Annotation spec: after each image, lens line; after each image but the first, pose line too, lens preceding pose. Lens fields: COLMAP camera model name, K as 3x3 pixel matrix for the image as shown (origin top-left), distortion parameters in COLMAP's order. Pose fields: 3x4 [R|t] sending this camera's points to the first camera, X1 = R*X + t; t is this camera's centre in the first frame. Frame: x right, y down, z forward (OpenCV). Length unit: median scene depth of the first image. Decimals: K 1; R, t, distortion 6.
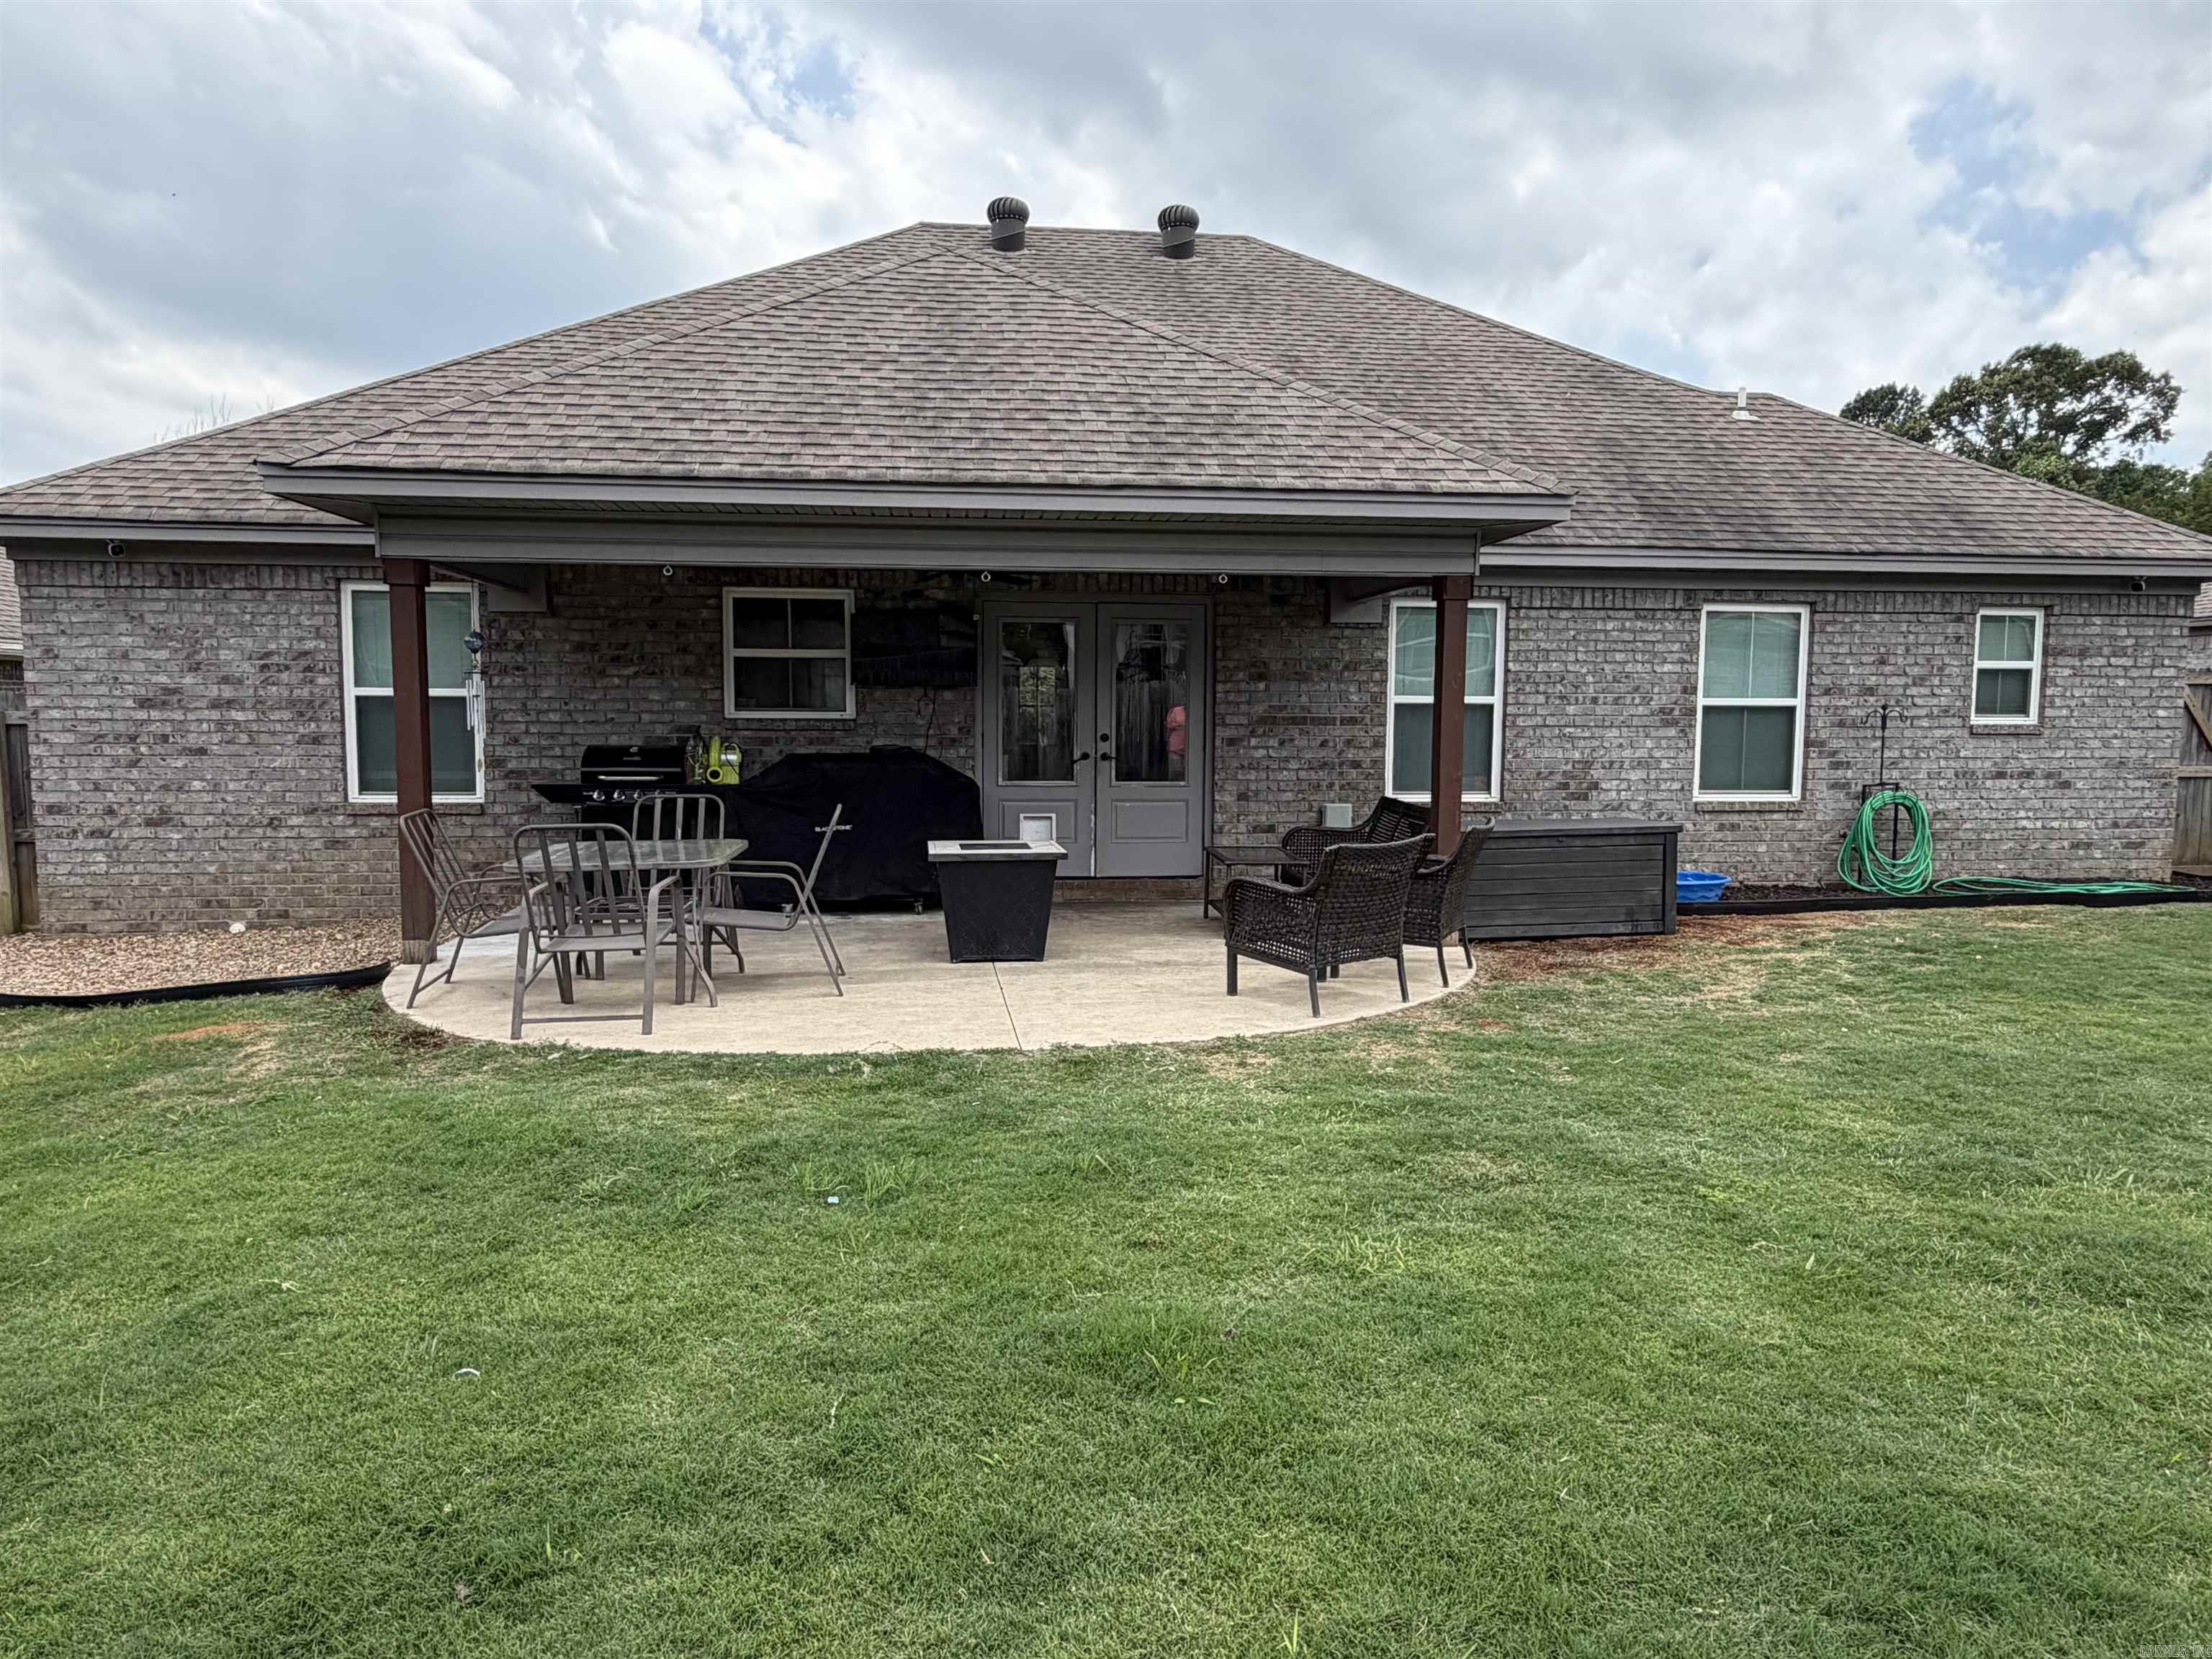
lens RADIAL K [[1477.8, 0, 1125.4], [0, 1477.8, 841.2], [0, 0, 1]] dist [0.006930, 0.000825]
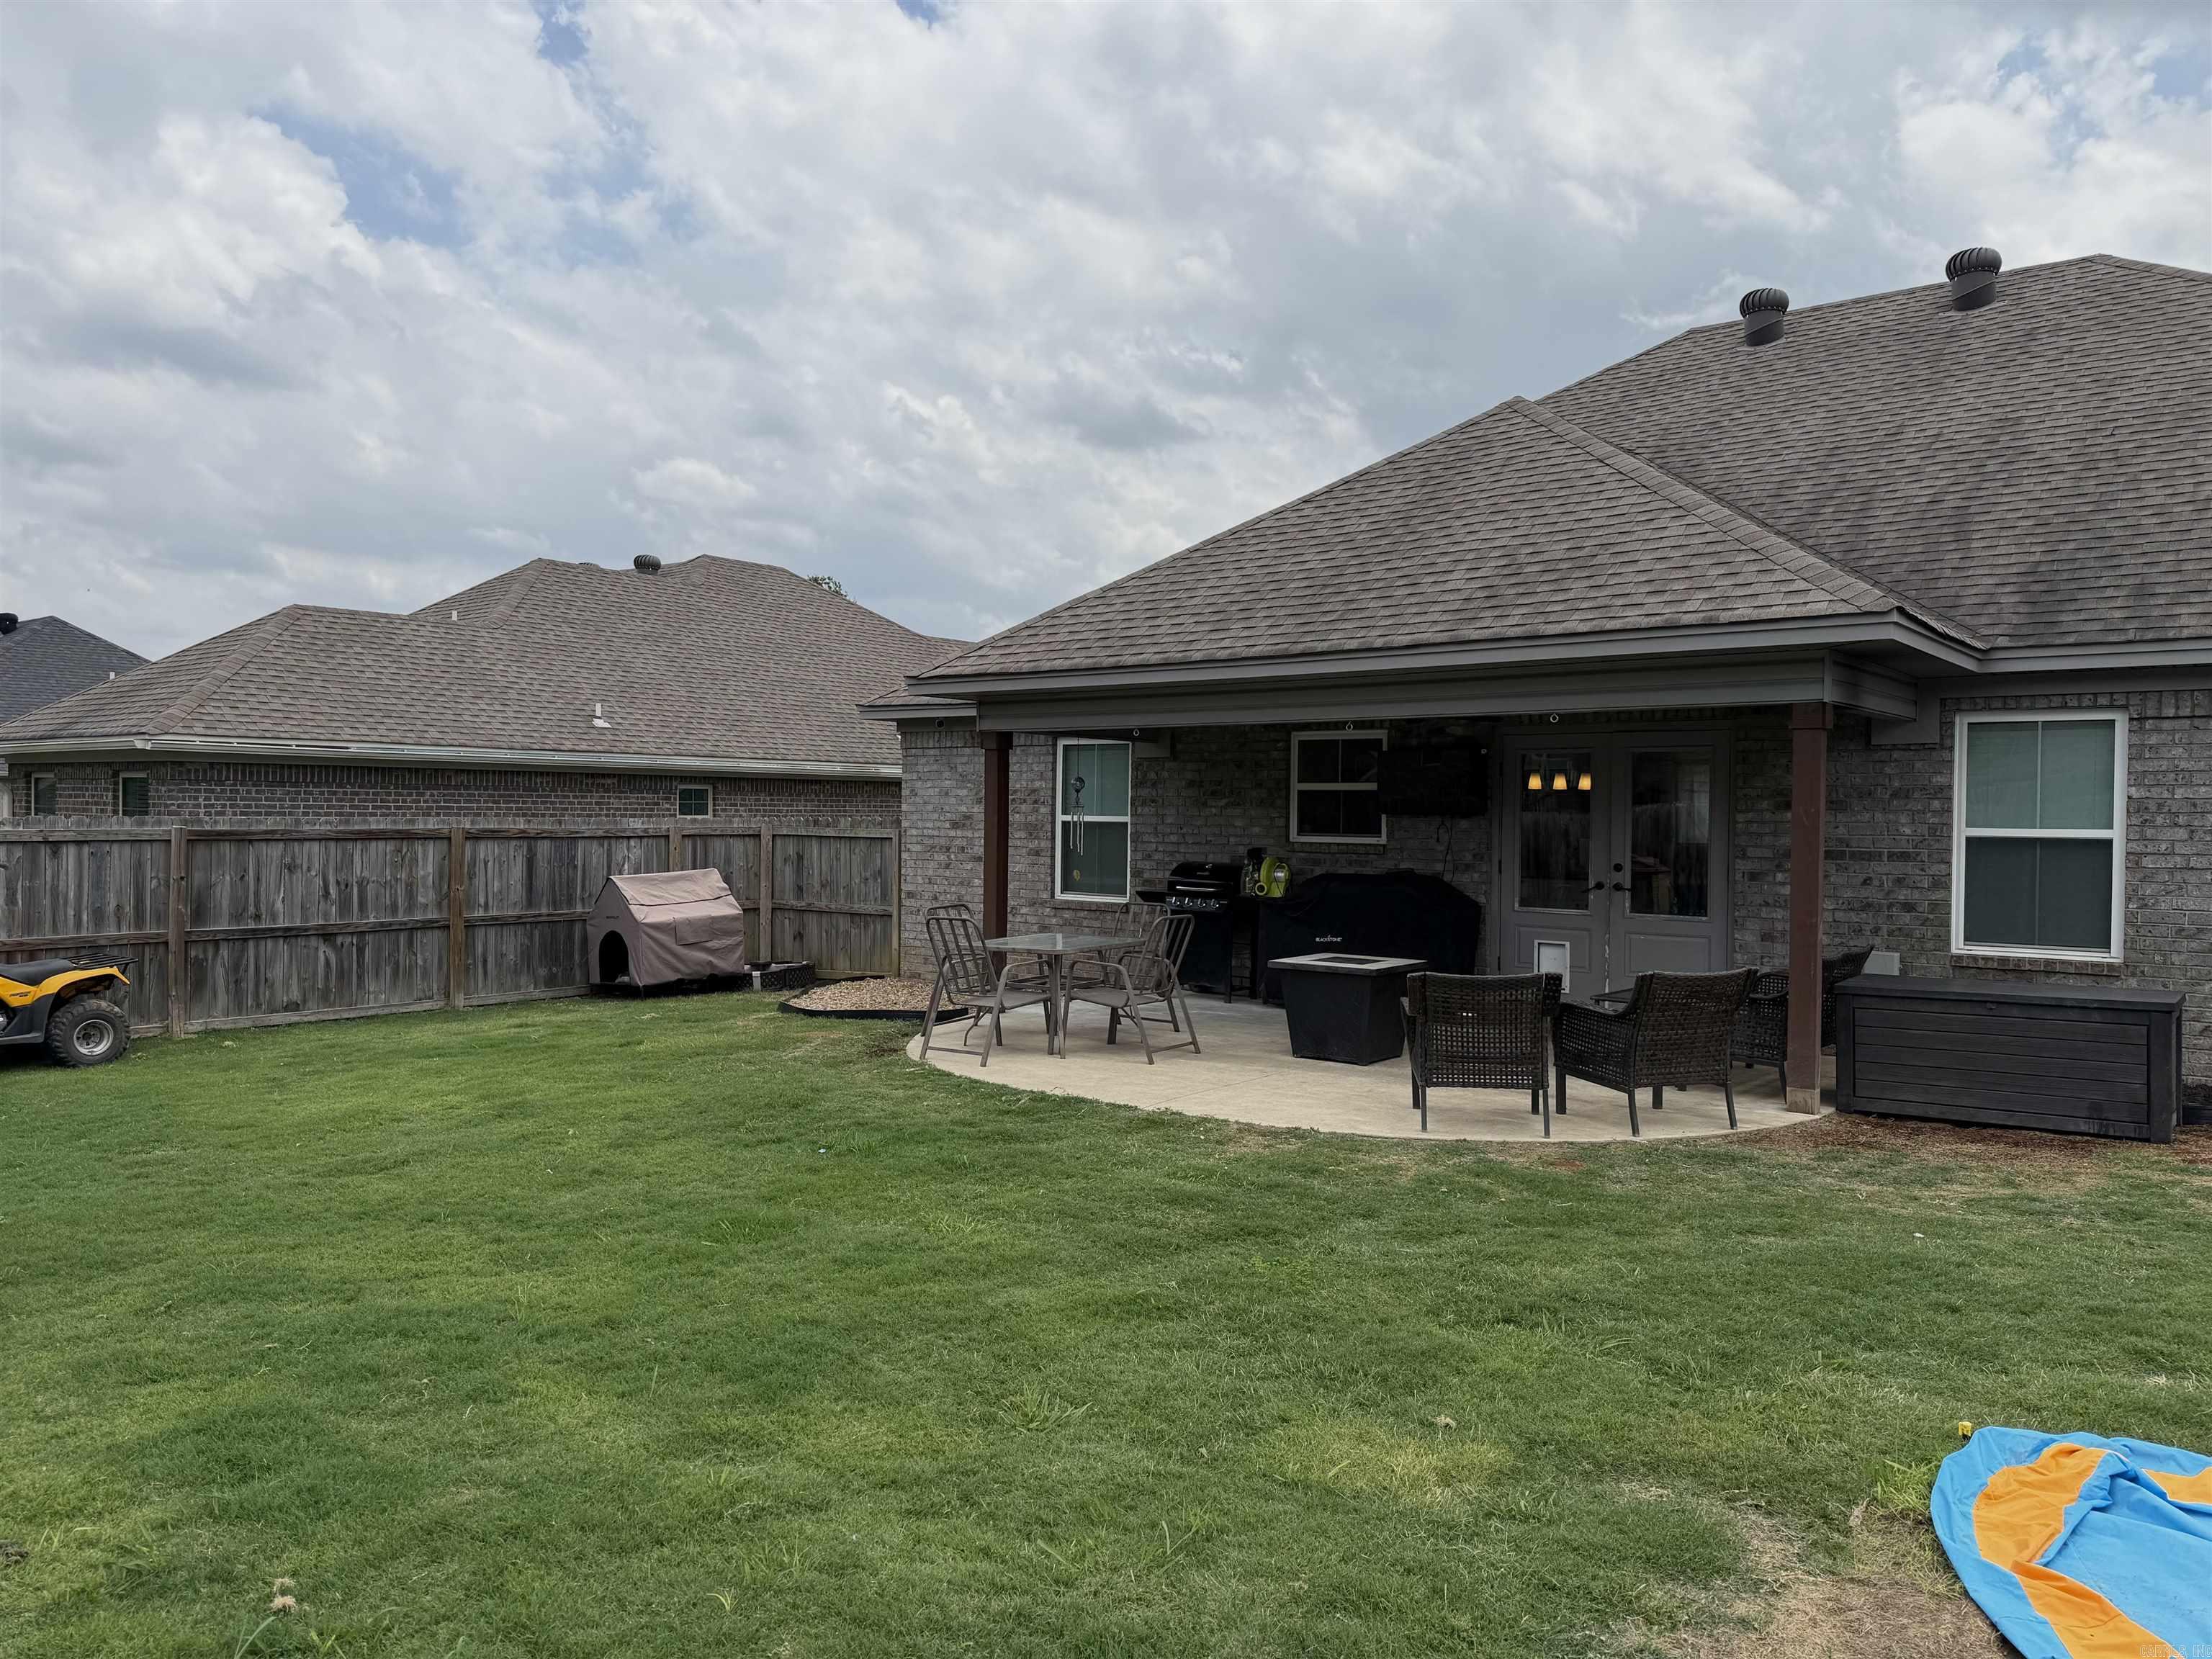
lens RADIAL K [[1560.3, 0, 1092.4], [0, 1560.3, 813.9], [0, 0, 1]] dist [0.062664, -0.080055]
pose [[0.690667, 0.001723, -0.723171, 0.526733], [-0.079278, 0.994151, -0.073346, -0.001561], [0.718814, 0.107990, 0.686764, 0.031874]]
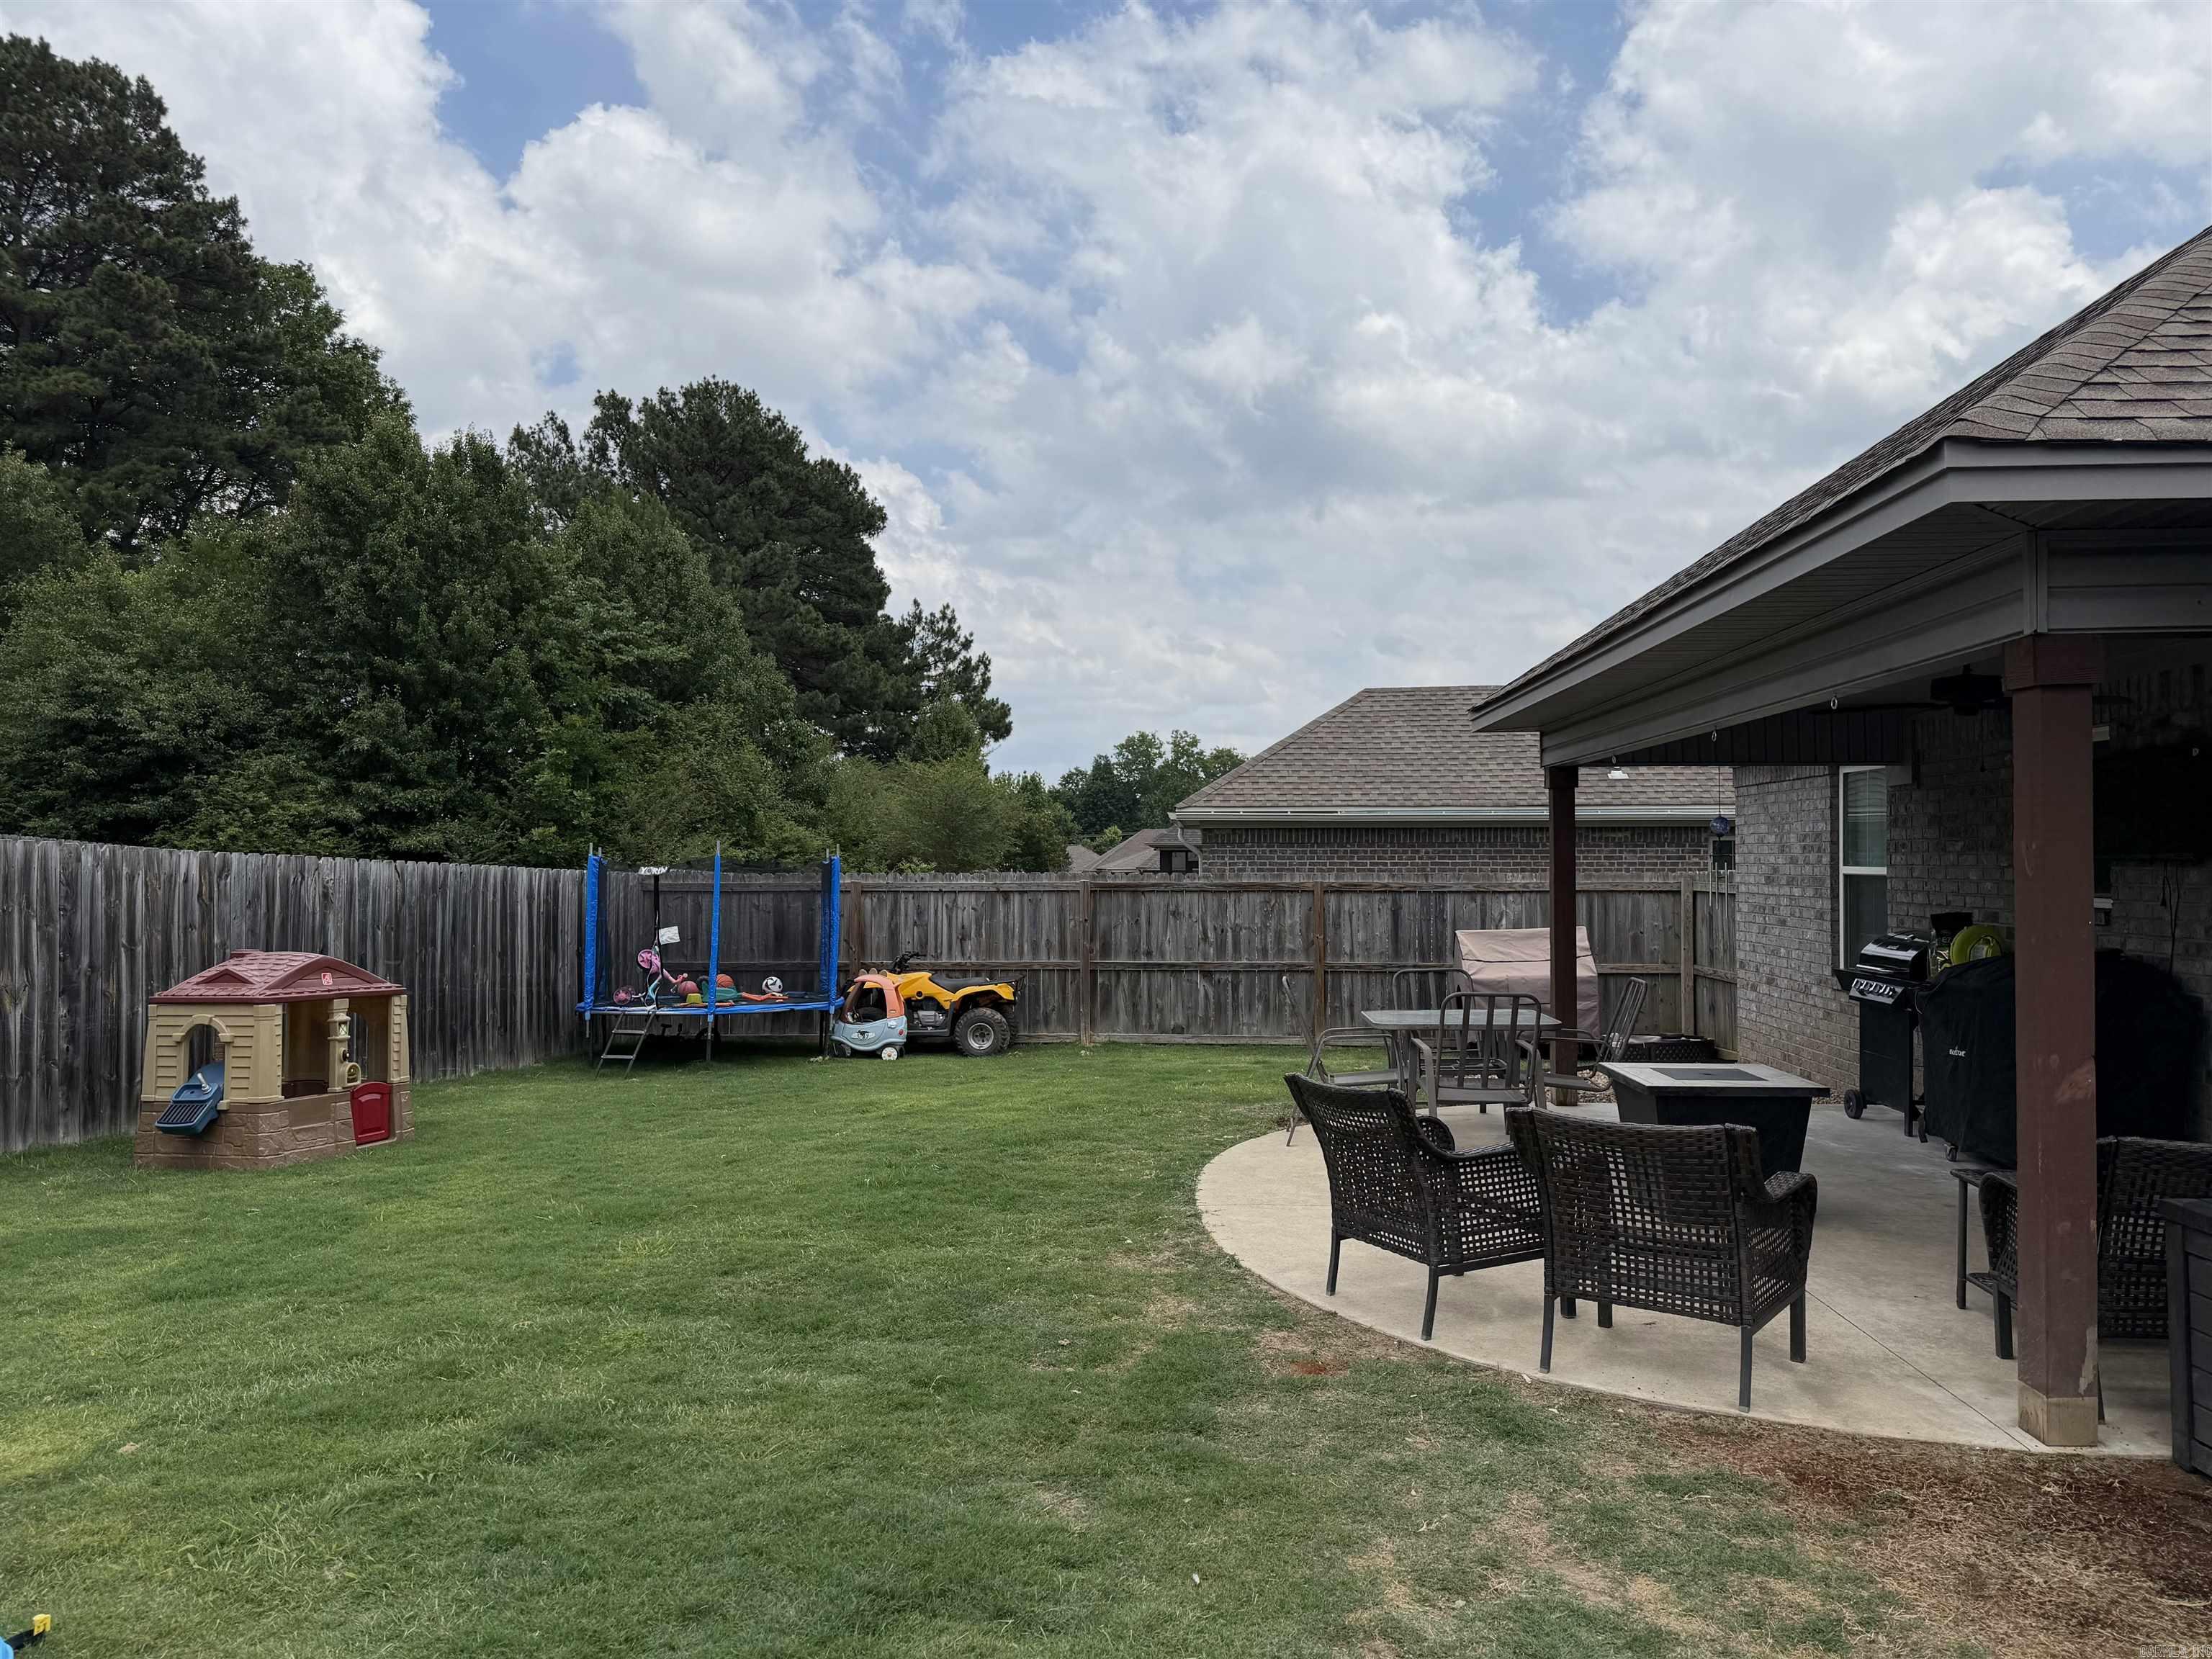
lens RADIAL K [[1560.3, 0, 1159.5], [0, 1560.3, 842.9], [0, 0, 1]] dist [0.062664, -0.080055]
pose [[-0.203915, -0.017331, -0.978835, 0.653812], [-0.100285, 0.994953, 0.003275, -0.073411], [0.973839, 0.098830, -0.204624, 0.734662]]
